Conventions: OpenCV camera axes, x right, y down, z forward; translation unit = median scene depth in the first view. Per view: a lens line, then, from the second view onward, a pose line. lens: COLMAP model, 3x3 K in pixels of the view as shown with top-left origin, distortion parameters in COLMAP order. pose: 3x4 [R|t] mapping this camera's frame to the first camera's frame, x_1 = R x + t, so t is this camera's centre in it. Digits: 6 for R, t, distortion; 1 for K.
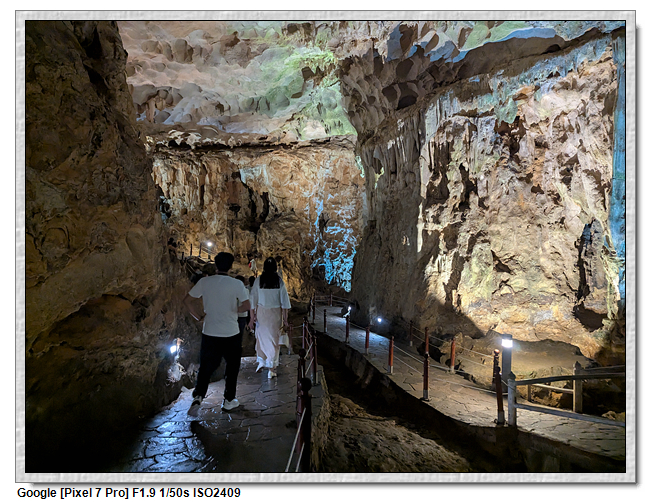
lens RADIAL K [[440.7, 0, 325.0], [0, 440.7, 251.0], [0, 0, 1]] dist [0.072713, -0.071369]
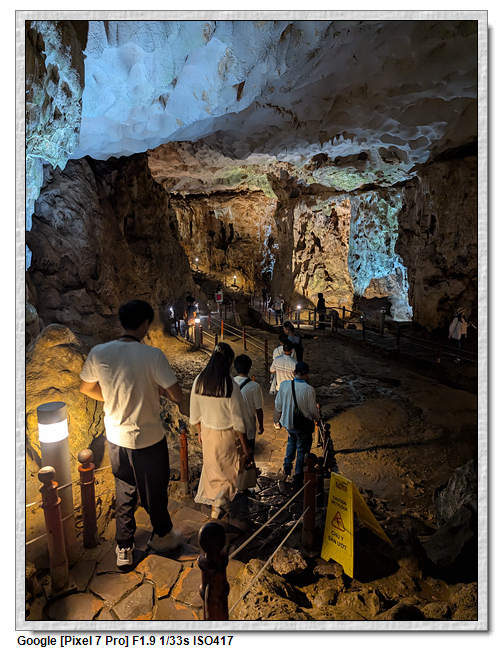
lens RADIAL K [[443.1, 0, 251.0], [0, 443.1, 325.0], [0, 0, 1]] dist [0.033077, -0.001809]
pose [[0.992792, 0.005094, -0.119743, 0.260715], [0.016349, 0.984001, 0.177411, -0.129946], [0.118731, -0.178090, 0.976825, -1.201335]]
